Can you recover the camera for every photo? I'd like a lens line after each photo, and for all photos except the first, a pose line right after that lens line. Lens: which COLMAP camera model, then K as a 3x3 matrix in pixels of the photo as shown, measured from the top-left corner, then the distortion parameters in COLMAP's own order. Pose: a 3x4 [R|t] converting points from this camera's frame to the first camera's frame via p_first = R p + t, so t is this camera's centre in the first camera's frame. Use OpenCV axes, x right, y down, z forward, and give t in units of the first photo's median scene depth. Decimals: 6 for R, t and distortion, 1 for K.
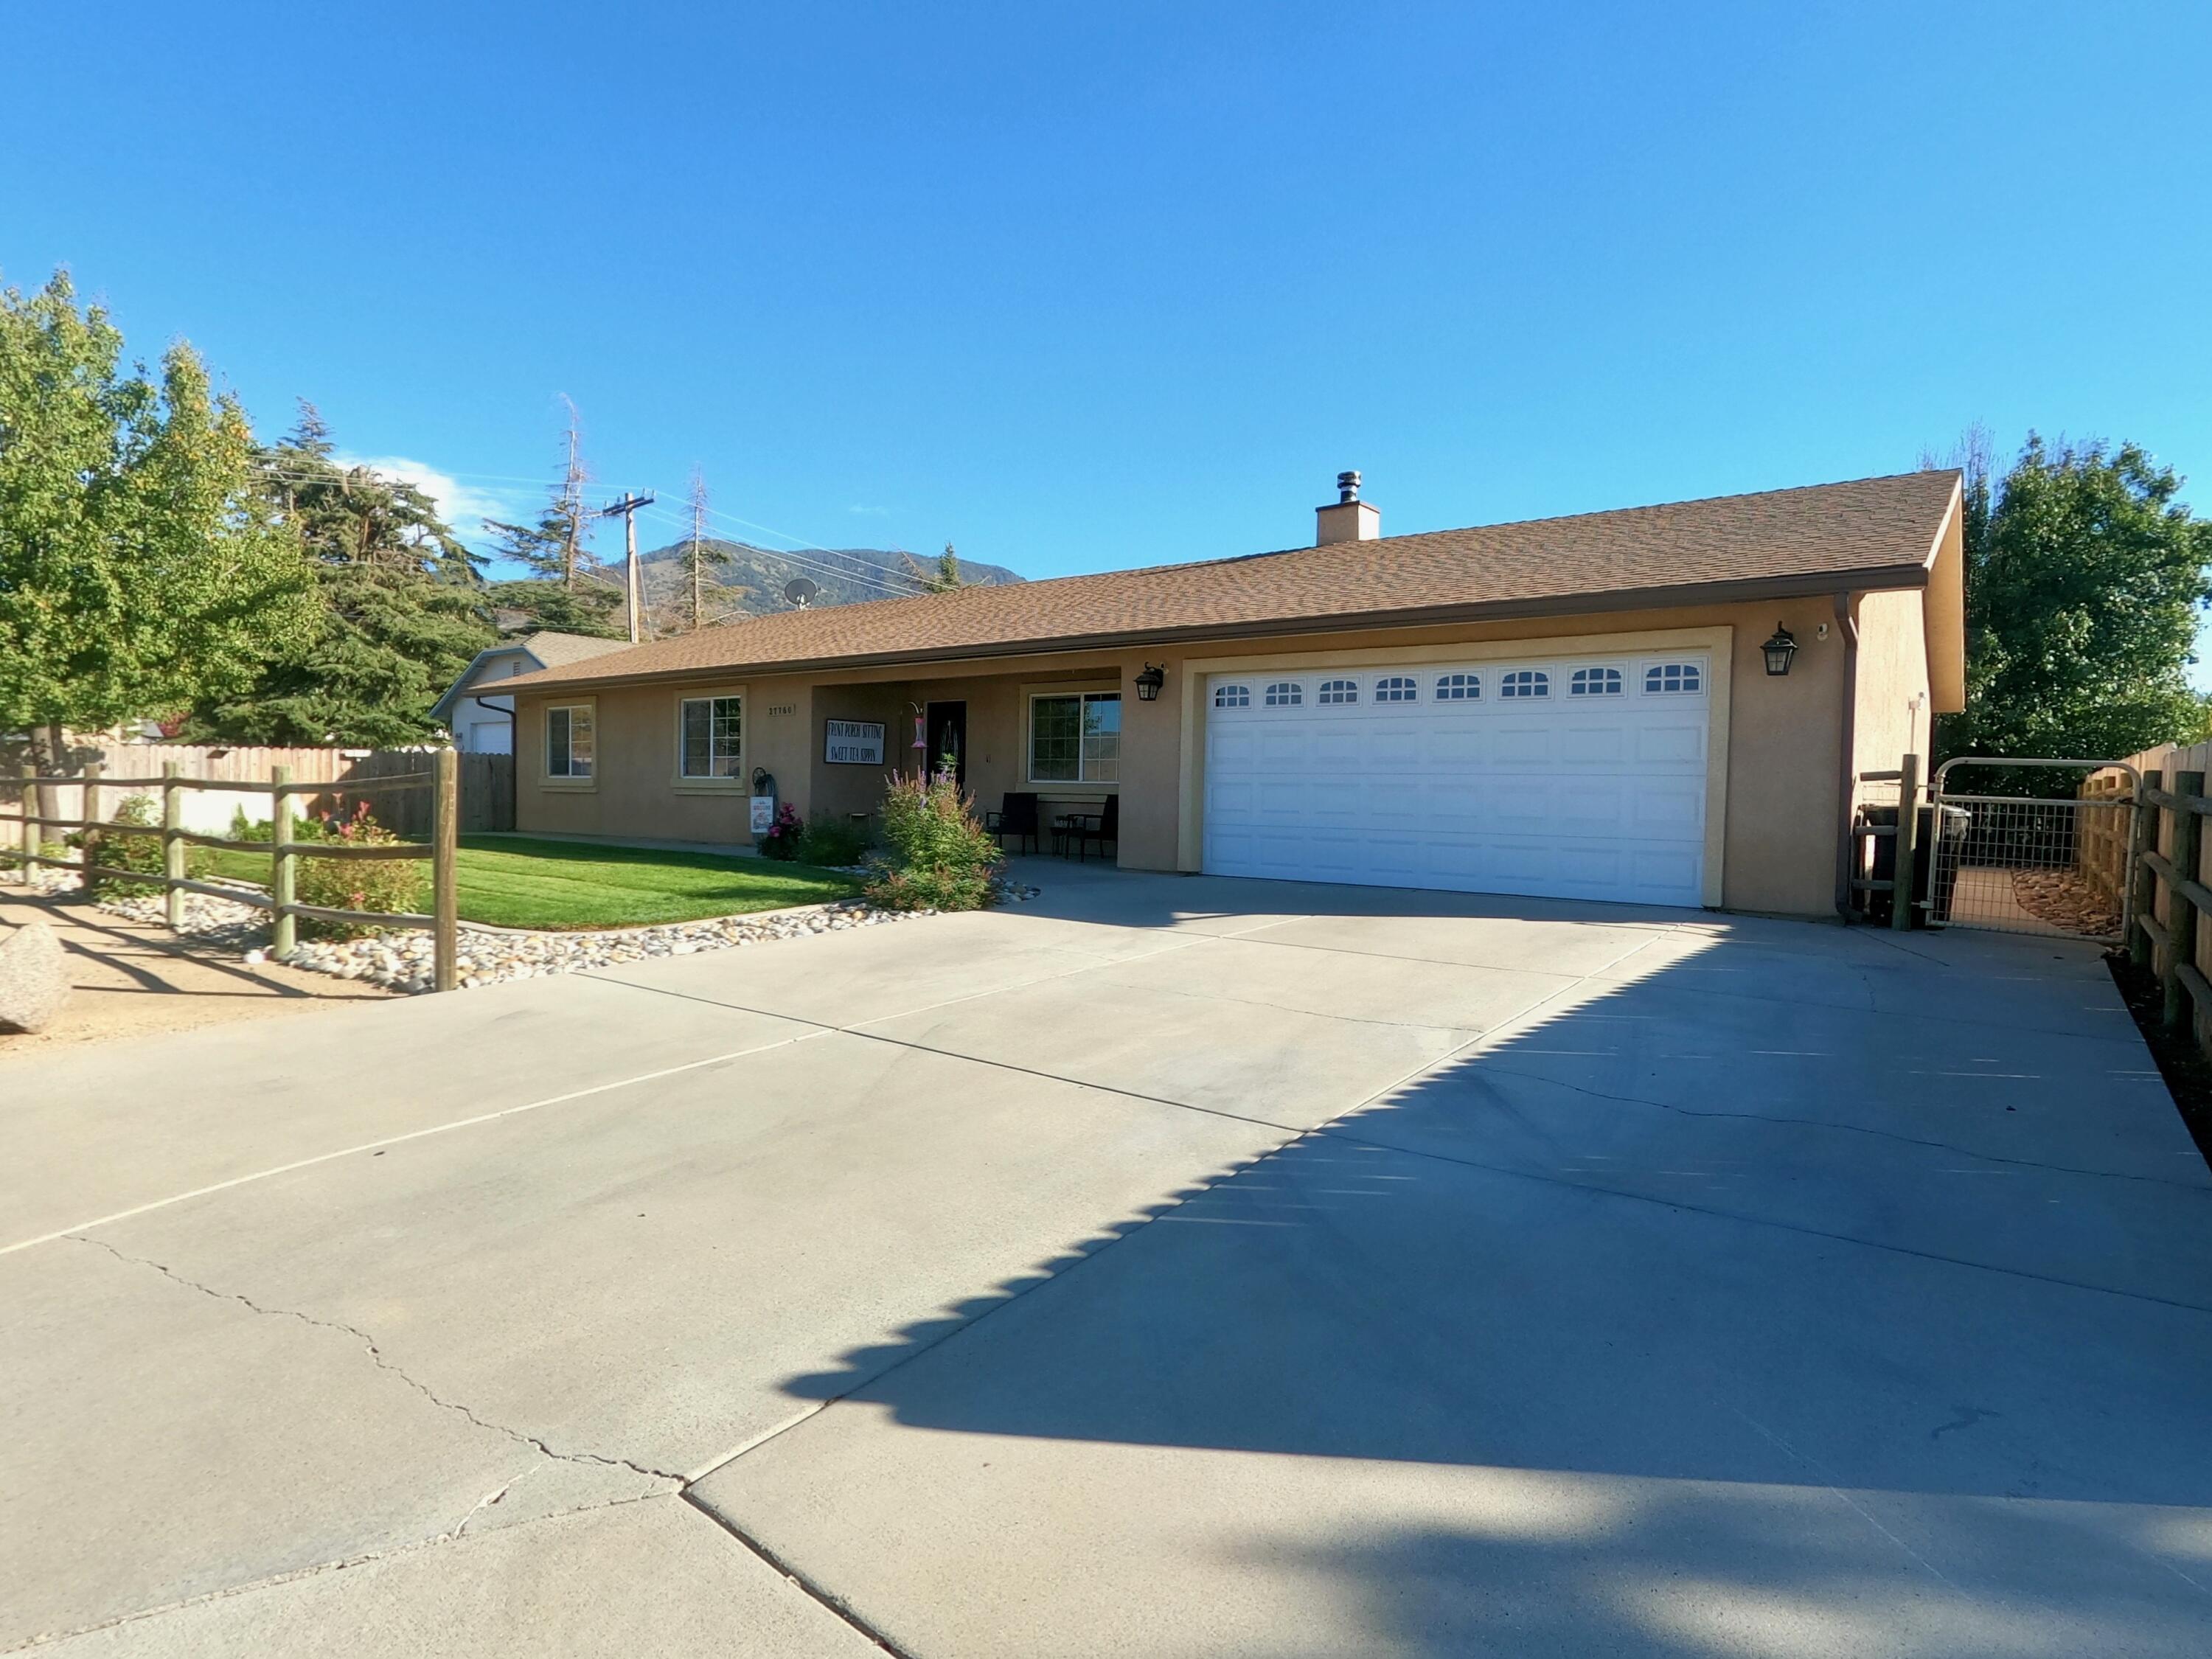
lens RADIAL K [[1061.7, 0, 1106.0], [0, 1061.7, 829.5], [0, 0, 1]] dist [-0.024393, 0.000759]
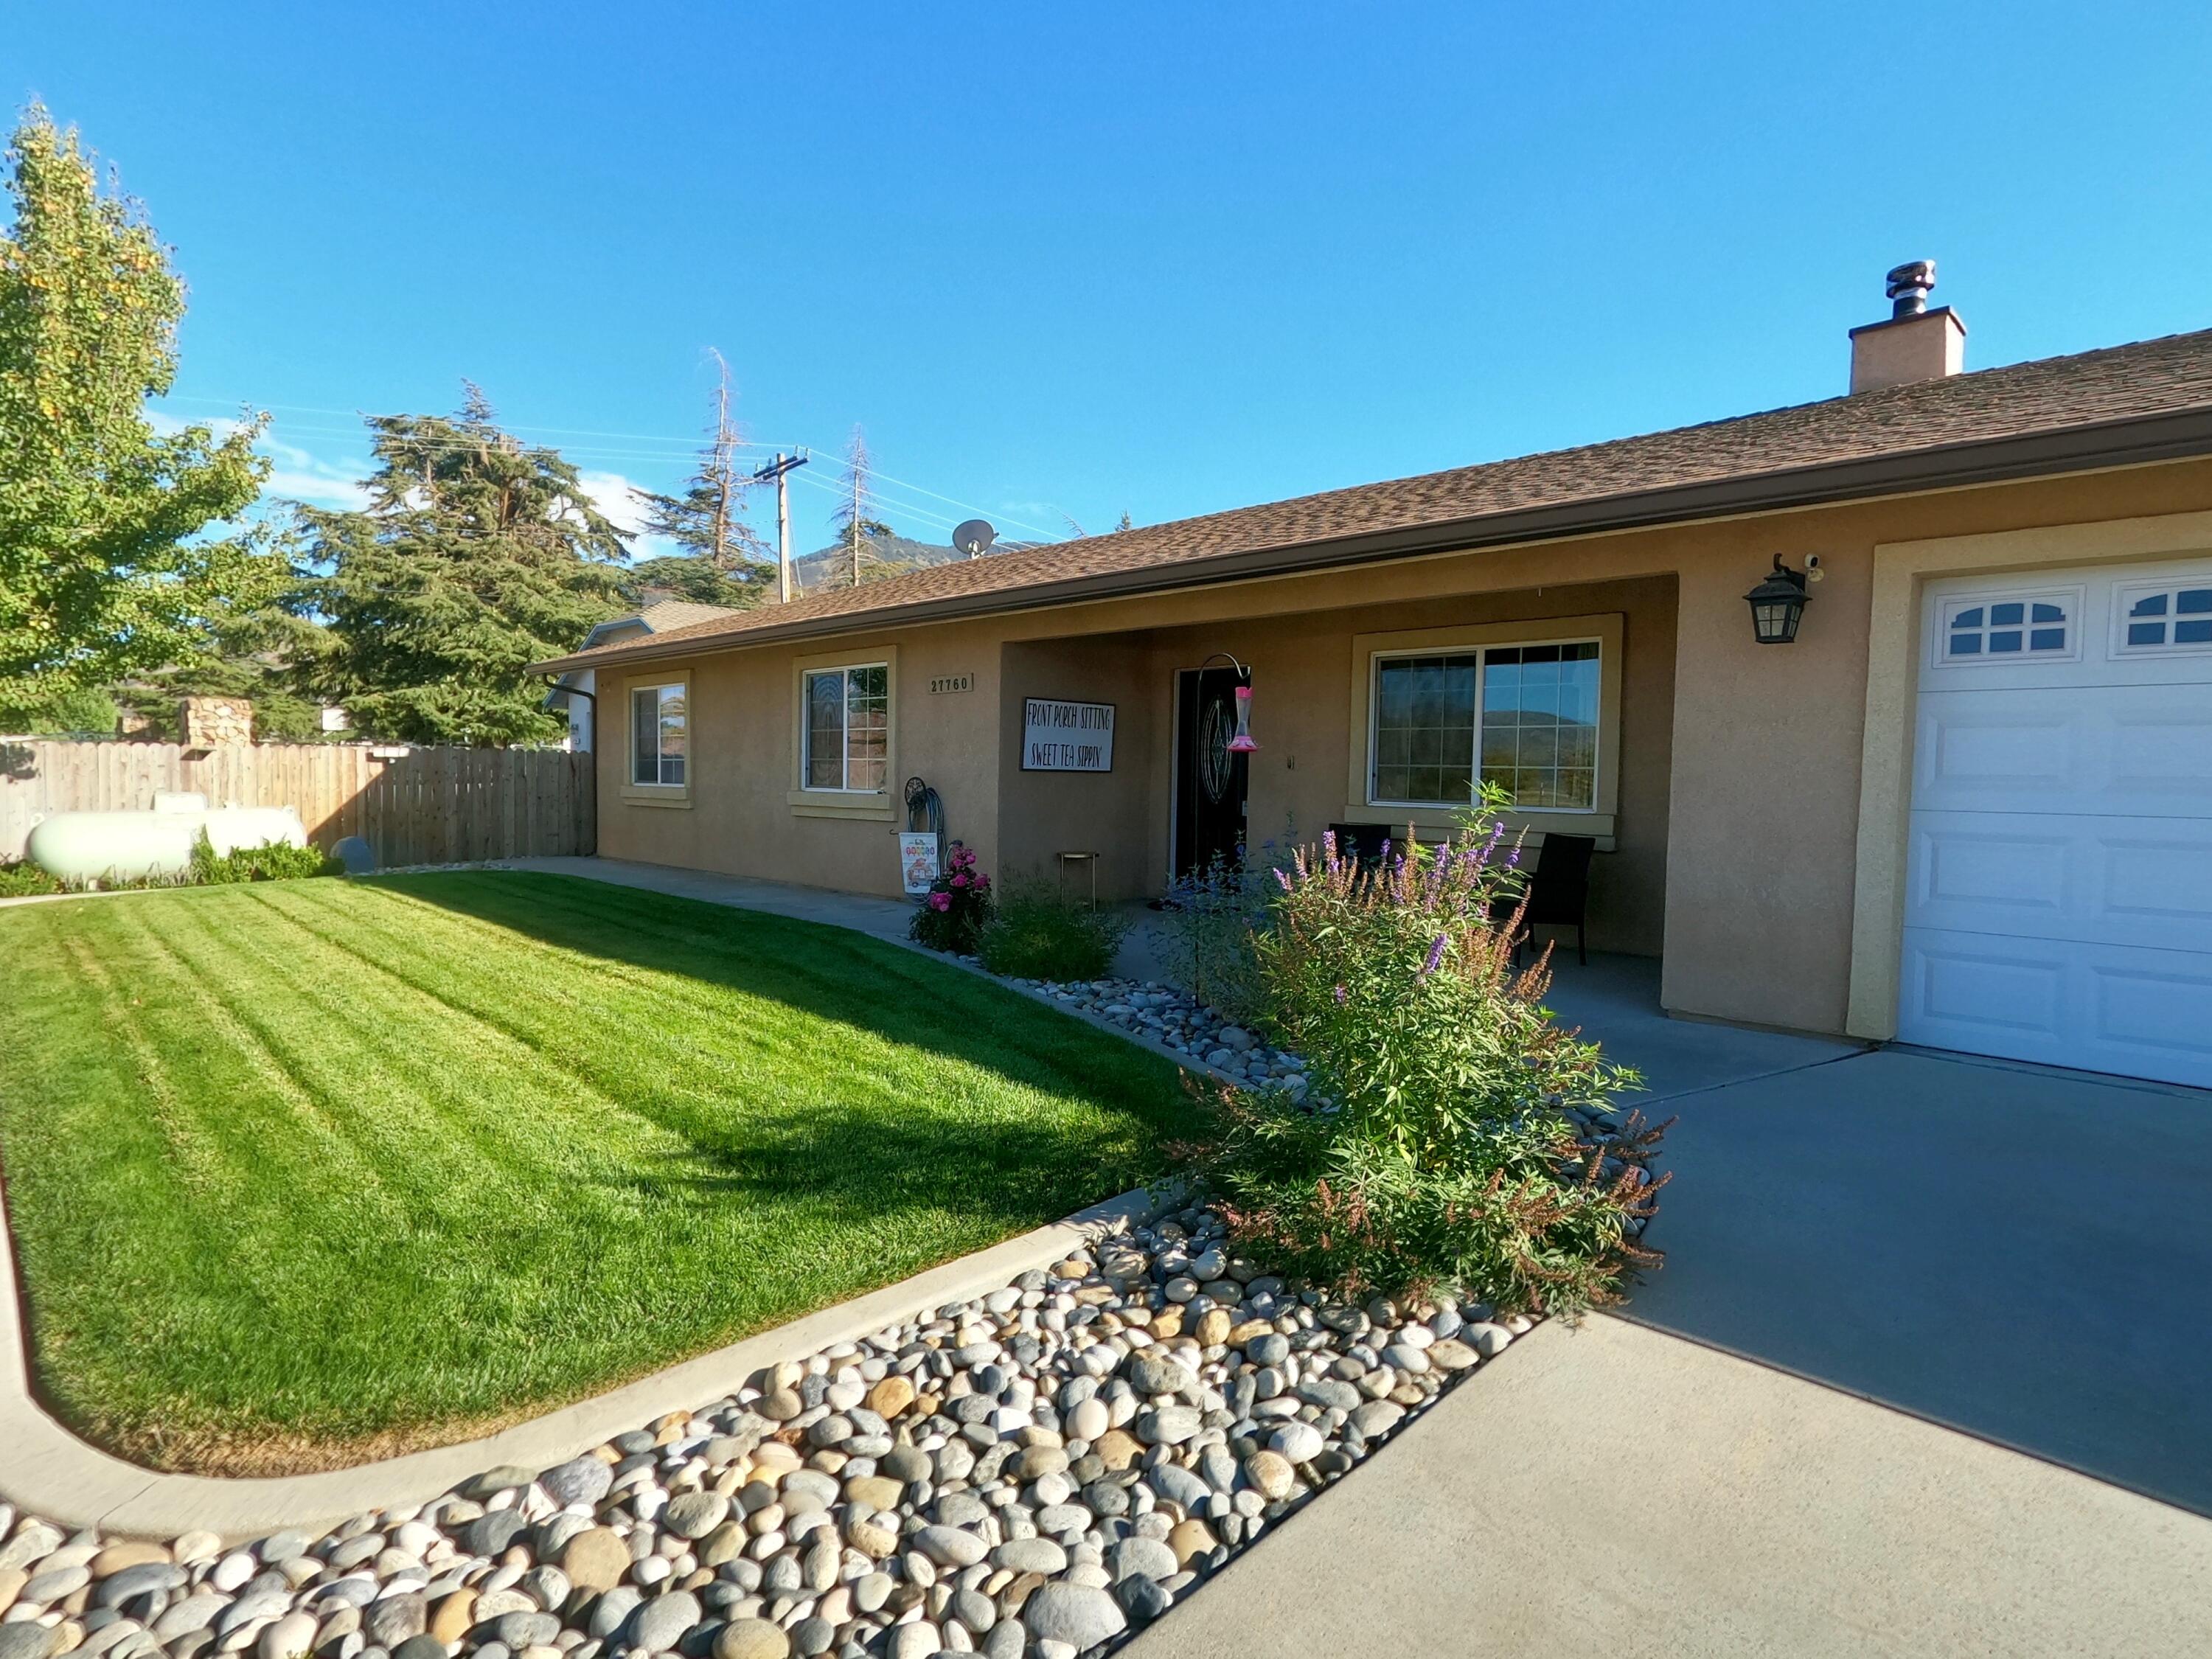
lens RADIAL K [[1061.7, 0, 1106.0], [0, 1061.7, 829.5], [0, 0, 1]] dist [-0.024393, 0.000759]
pose [[0.989401, 0.009645, -0.144888, -0.055749], [-0.008245, 0.999913, 0.010256, -0.015428], [0.144975, -0.008953, 0.989395, 0.175870]]
